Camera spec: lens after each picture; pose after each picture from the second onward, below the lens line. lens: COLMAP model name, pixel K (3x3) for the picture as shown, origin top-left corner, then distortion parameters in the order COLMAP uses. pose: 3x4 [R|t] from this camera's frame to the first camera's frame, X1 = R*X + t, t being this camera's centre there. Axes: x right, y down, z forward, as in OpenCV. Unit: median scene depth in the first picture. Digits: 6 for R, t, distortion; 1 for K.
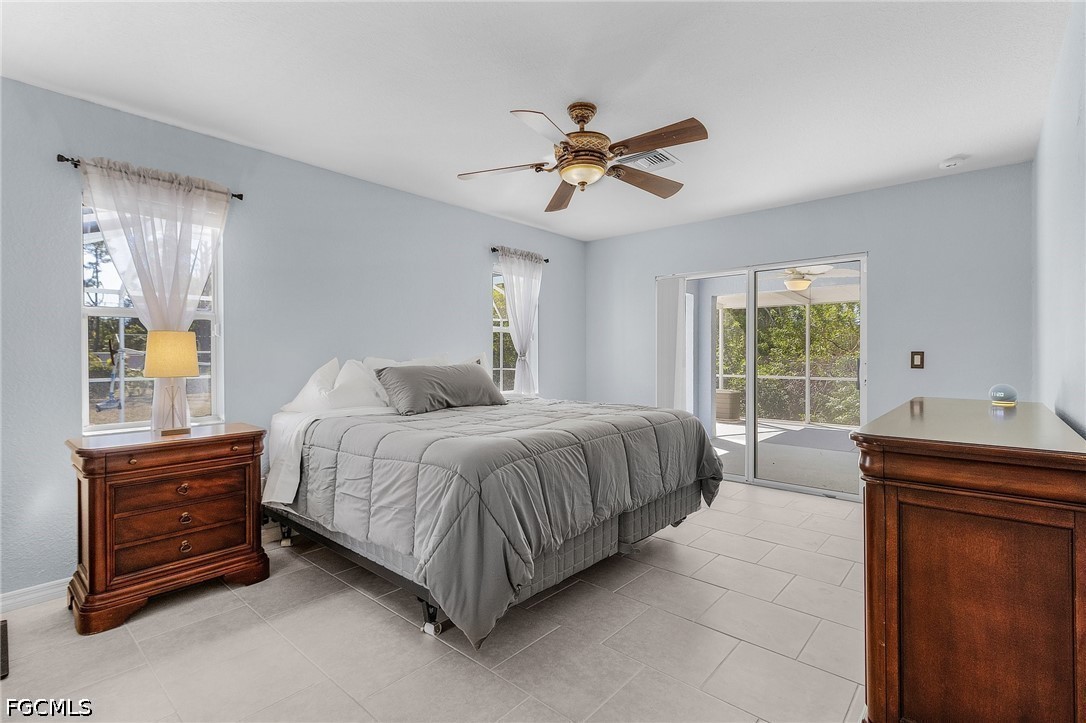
lens RADIAL K [[503.1, 0, 542.7], [0, 503.1, 360.6], [0, 0, 1]] dist [0.000553, -0.002085]
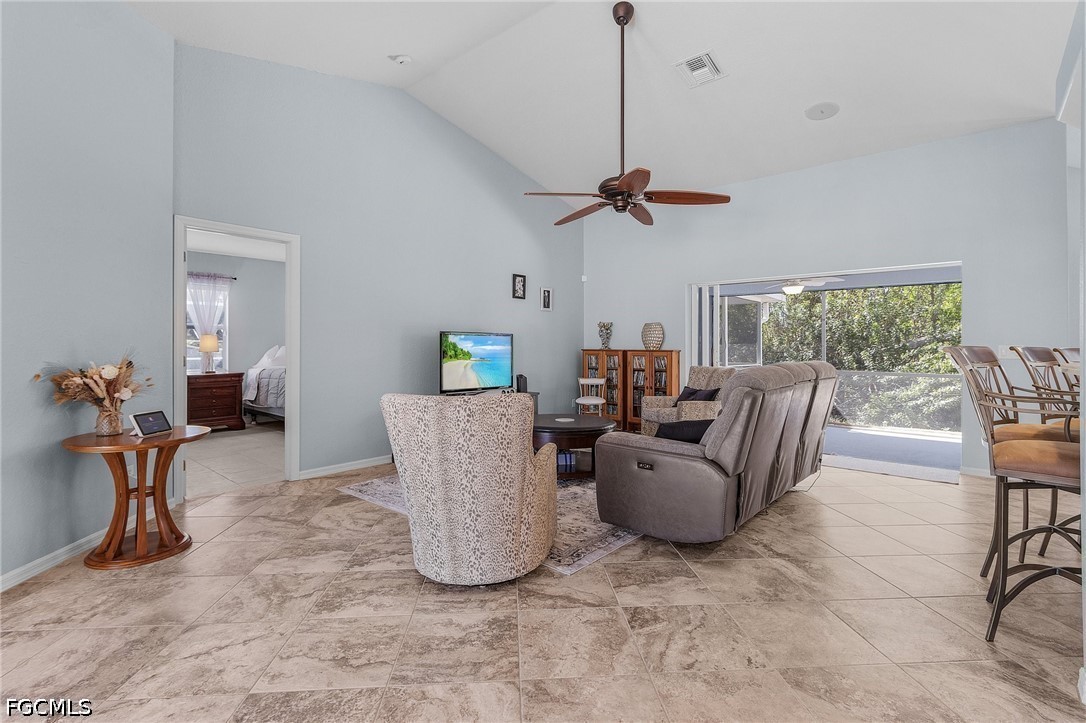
lens RADIAL K [[503.1, 0, 542.4], [0, 503.1, 352.7], [0, 0, 1]] dist [0.000553, -0.002085]
pose [[0.999950, 0.009724, -0.002340, 1.006292], [-0.009716, 0.999947, 0.003357, 0.012363], [0.002373, -0.003334, 0.999992, -1.612490]]
